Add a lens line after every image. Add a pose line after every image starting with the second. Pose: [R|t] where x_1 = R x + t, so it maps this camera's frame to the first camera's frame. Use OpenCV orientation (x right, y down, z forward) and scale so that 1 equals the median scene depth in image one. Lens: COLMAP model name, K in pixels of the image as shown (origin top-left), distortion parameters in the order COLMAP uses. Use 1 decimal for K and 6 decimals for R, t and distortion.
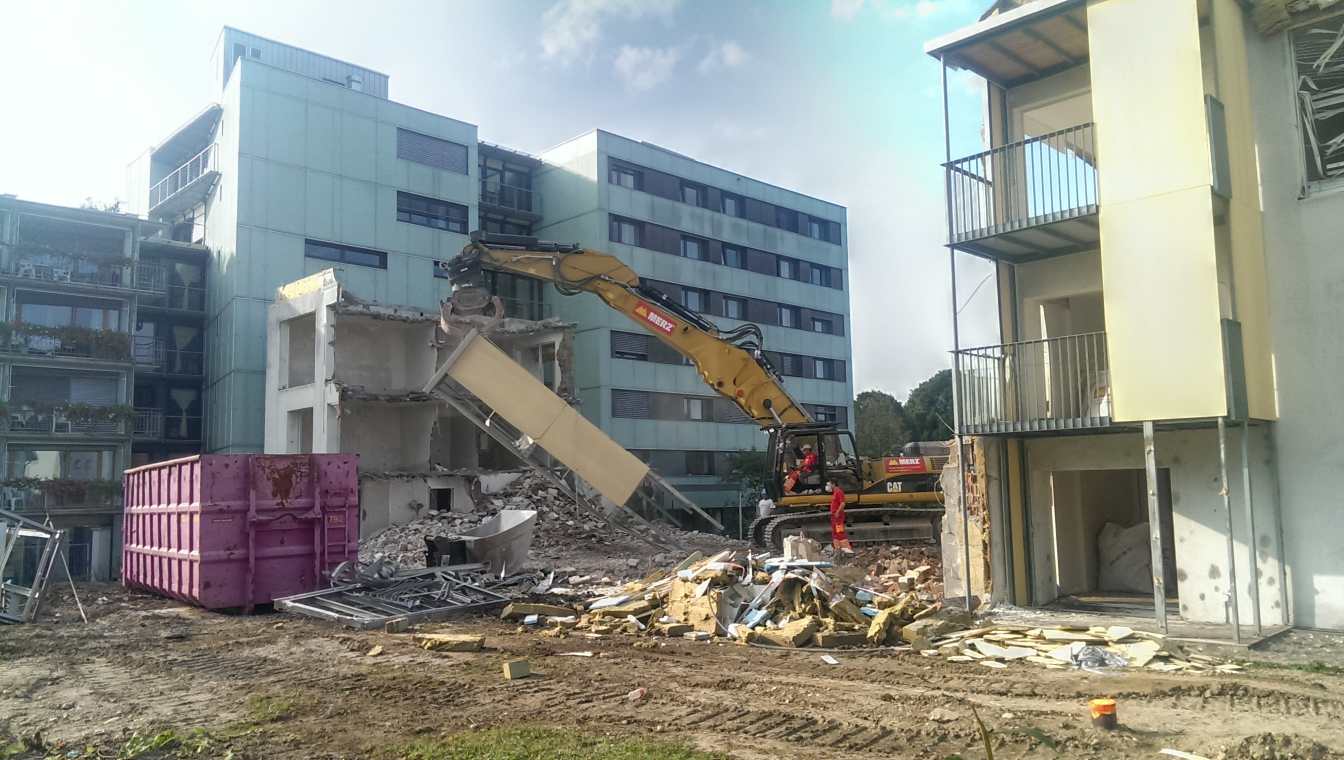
lens RADIAL K [[983.7, 0, 666.3], [0, 983.7, 398.7], [0, 0, 1]] dist [0.074489, -0.109103]
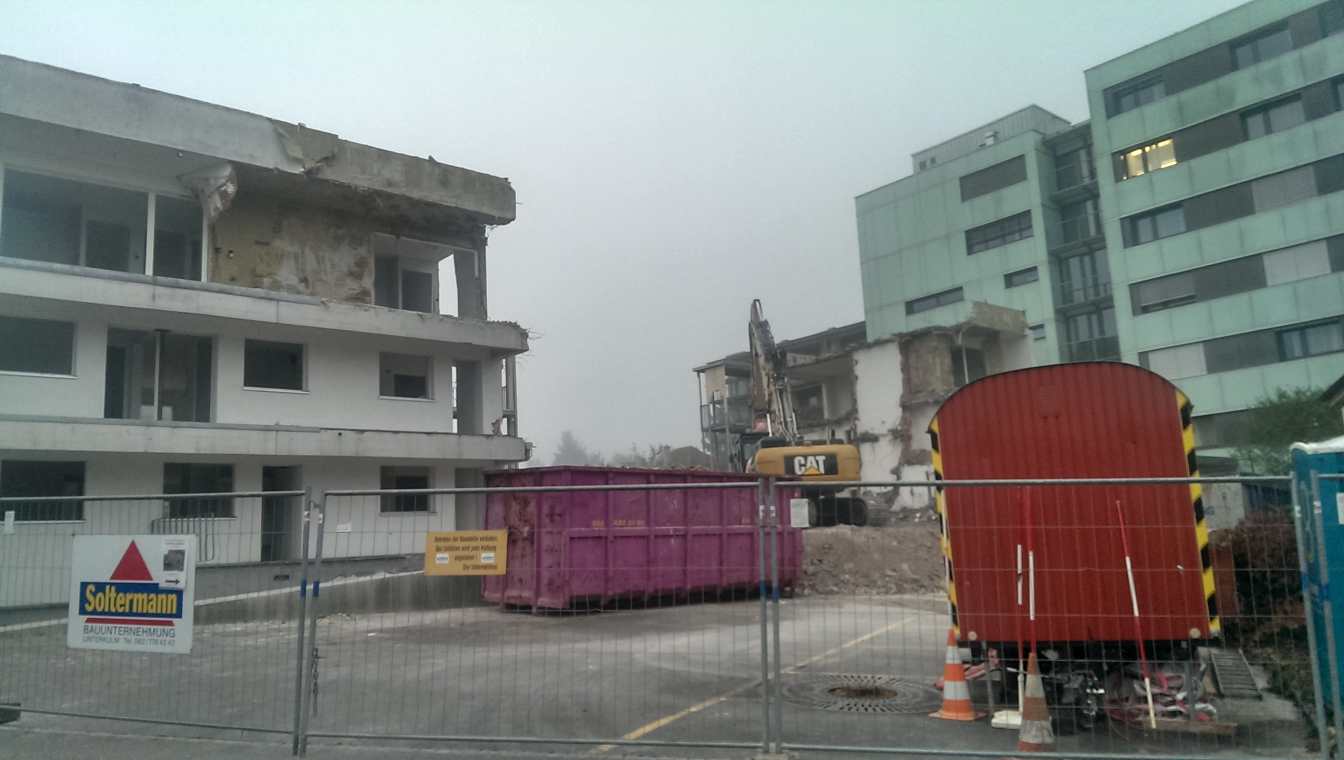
lens RADIAL K [[990.1, 0, 671.5], [0, 990.1, 397.4], [0, 0, 1]] dist [0.077118, -0.103404]
pose [[-0.057898, -0.136050, -0.989009, 0.805932], [0.147484, 0.978635, -0.143257, 0.091332], [0.987368, -0.154157, -0.036596, 0.612921]]
